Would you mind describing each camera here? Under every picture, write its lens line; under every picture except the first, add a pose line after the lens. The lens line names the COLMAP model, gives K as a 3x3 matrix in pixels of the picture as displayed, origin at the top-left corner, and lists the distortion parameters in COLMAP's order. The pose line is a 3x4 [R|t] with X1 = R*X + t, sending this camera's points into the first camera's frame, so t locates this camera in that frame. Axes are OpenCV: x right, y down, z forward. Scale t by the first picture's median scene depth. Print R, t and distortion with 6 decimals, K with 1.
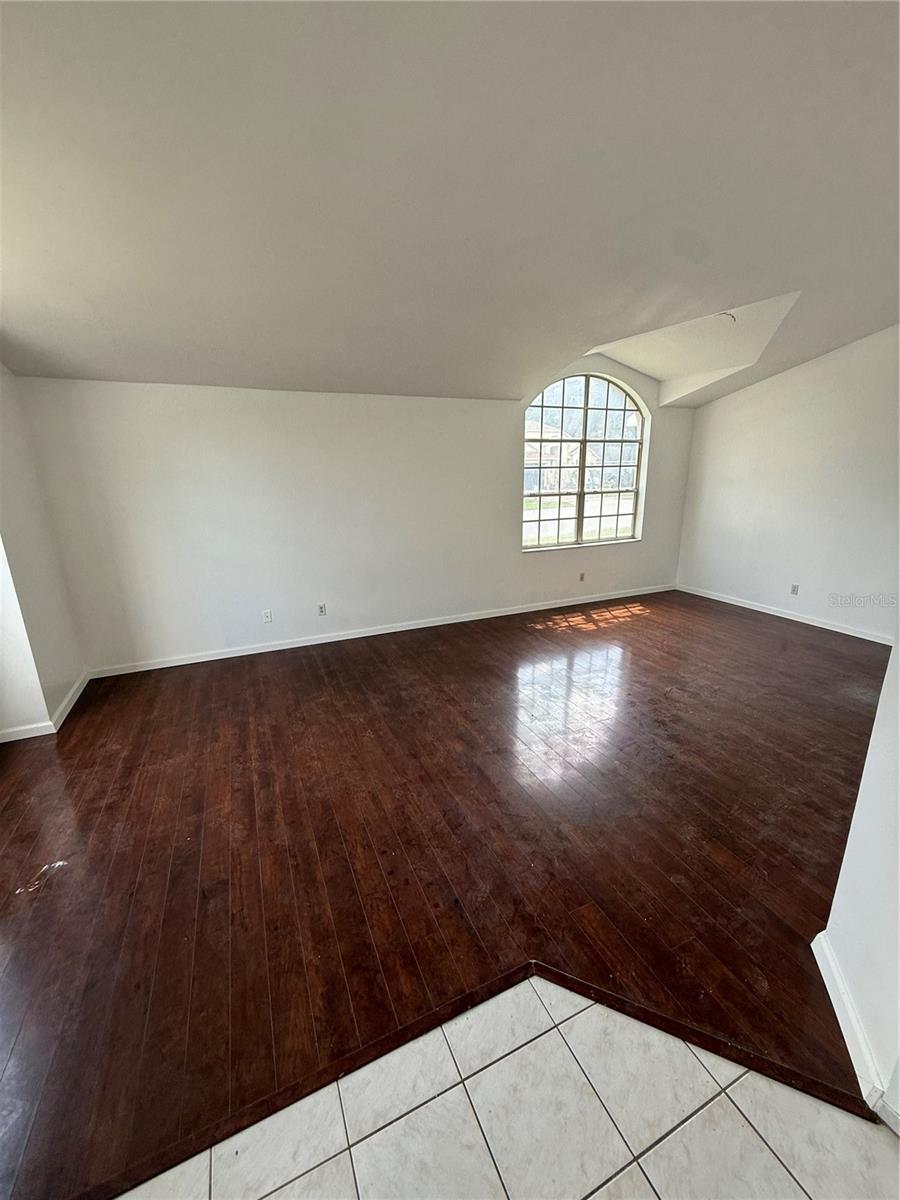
lens RADIAL K [[477.9, 0, 449.8], [0, 477.9, 599.0], [0, 0, 1]] dist [0.002440, 0.000149]
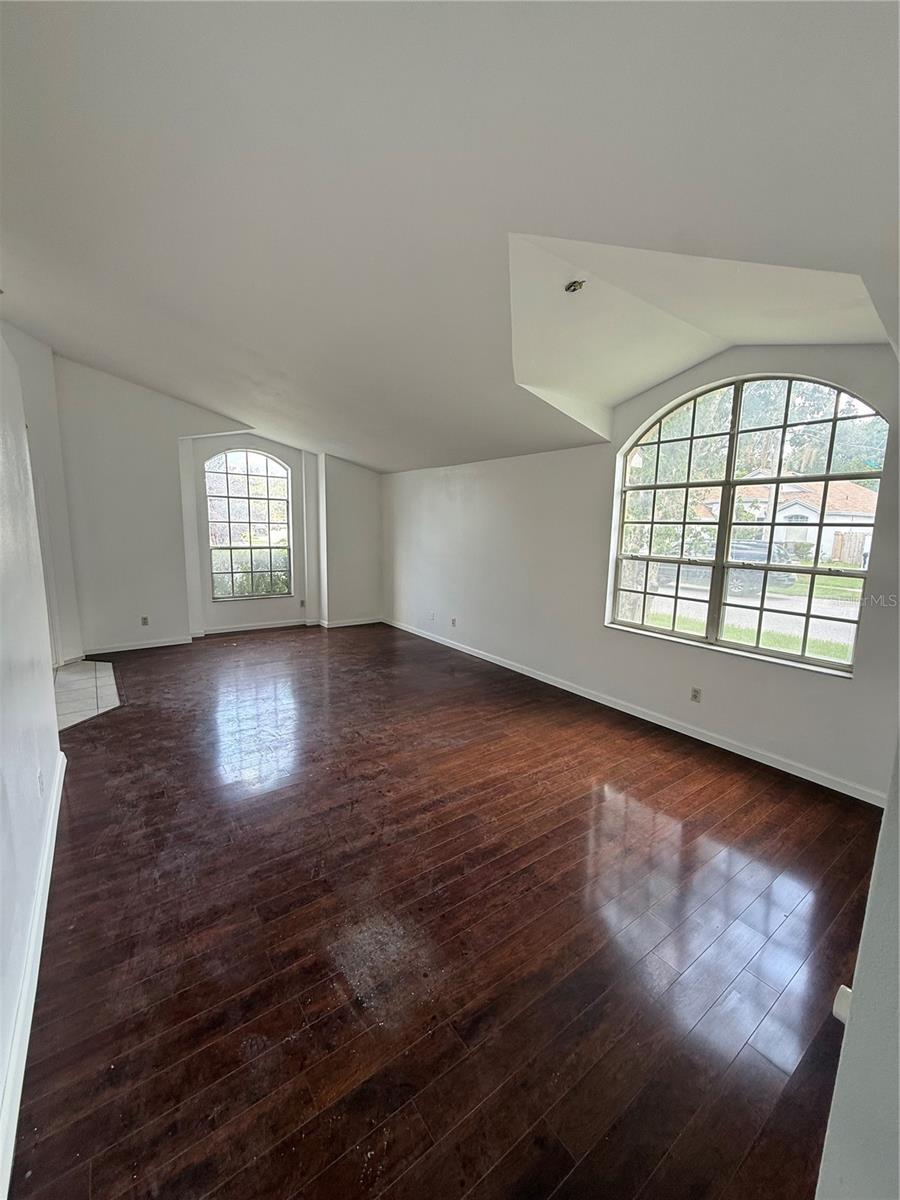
lens RADIAL K [[477.9, 0, 449.2], [0, 477.9, 597.9], [0, 0, 1]] dist [0.002440, 0.000149]
pose [[0.210190, 0.169249, -0.962899, 0.829802], [-0.282531, 0.953394, 0.105905, -0.148697], [0.935947, 0.249789, 0.248212, 0.534901]]
